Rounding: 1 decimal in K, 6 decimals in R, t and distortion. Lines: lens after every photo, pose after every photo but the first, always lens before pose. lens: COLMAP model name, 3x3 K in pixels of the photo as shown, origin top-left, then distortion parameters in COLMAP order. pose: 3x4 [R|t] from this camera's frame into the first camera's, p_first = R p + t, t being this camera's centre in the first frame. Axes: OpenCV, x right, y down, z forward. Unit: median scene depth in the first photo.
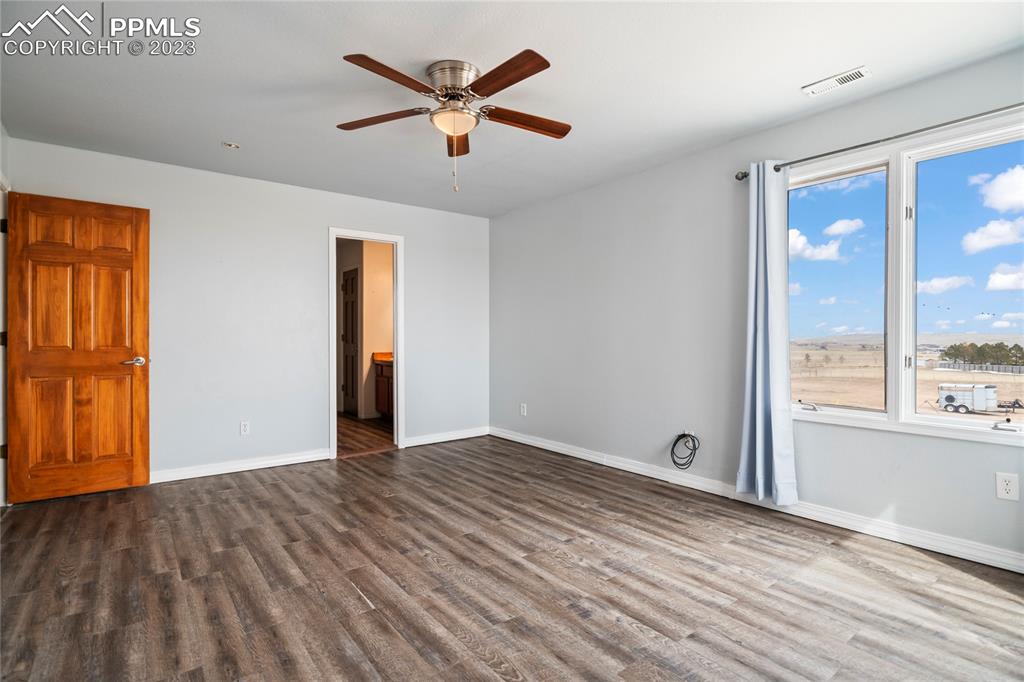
lens RADIAL K [[501.3, 0, 513.4], [0, 501.3, 339.7], [0, 0, 1]] dist [0.000559, -0.000531]
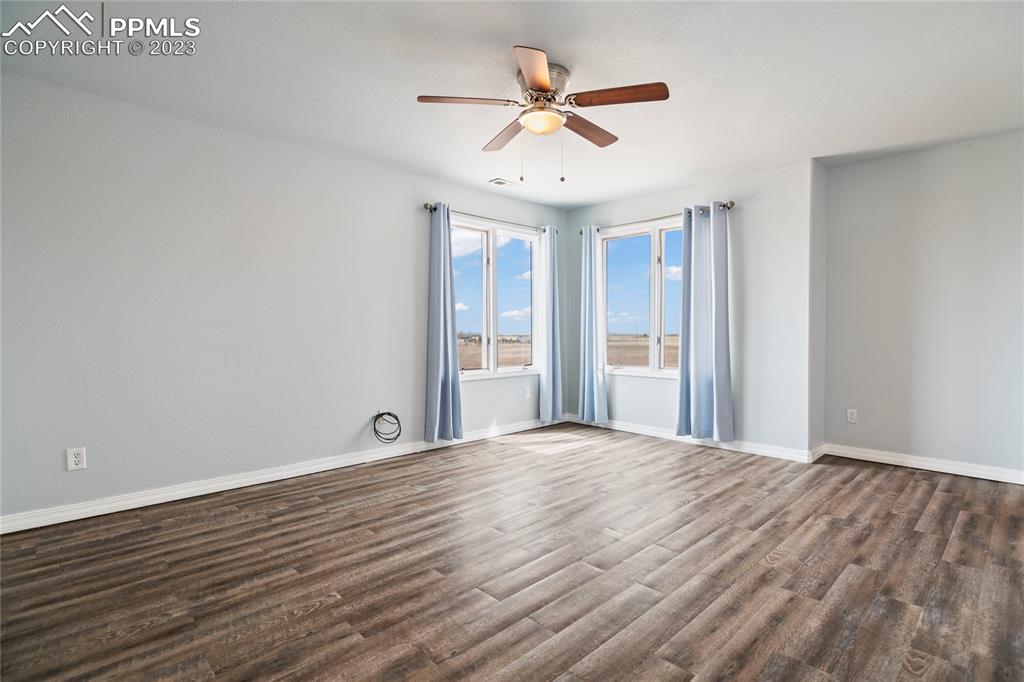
lens RADIAL K [[501.3, 0, 513.6], [0, 501.3, 336.7], [0, 0, 1]] dist [0.000559, -0.000531]
pose [[-0.109713, -0.012584, 0.993884, -0.918340], [0.003079, 0.999911, 0.013000, -0.001212], [-0.993959, 0.004487, -0.109664, 0.922130]]
